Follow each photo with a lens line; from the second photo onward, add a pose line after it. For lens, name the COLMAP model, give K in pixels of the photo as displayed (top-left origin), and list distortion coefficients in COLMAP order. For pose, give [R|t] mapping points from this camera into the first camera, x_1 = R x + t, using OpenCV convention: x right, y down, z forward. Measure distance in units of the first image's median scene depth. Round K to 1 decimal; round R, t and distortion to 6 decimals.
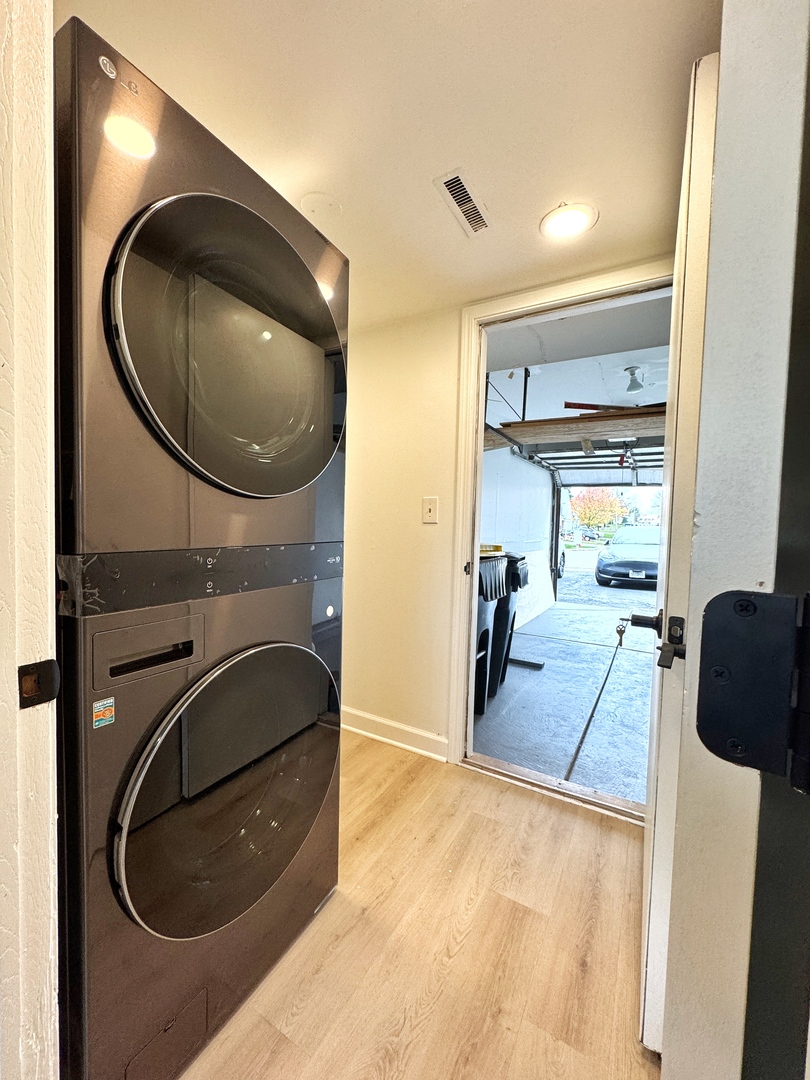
lens RADIAL K [[429.8, 0, 406.6], [0, 429.8, 541.2], [0, 0, 1]] dist [-0.003935, 0.000742]
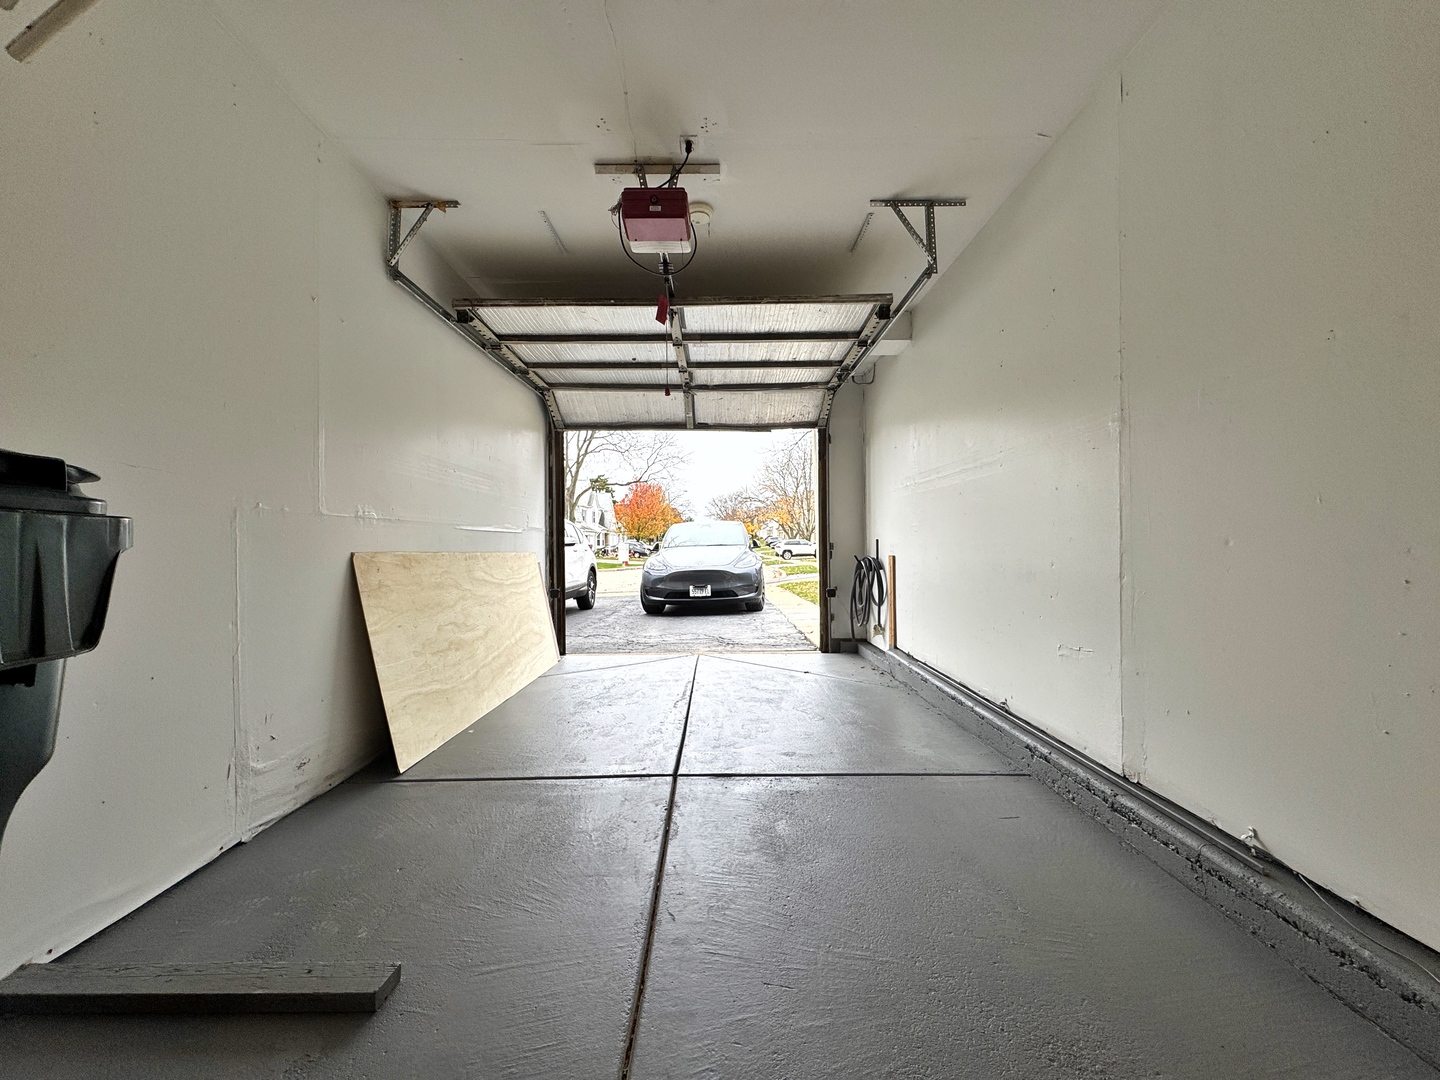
lens RADIAL K [[573.0, 0, 721.4], [0, 573.0, 538.1], [0, 0, 1]] dist [-0.003935, 0.000742]
pose [[0.855990, -0.032133, 0.515993, 0.128714], [0.056947, 0.997854, -0.032331, 0.027960], [-0.513847, 0.057059, 0.855982, 0.254255]]
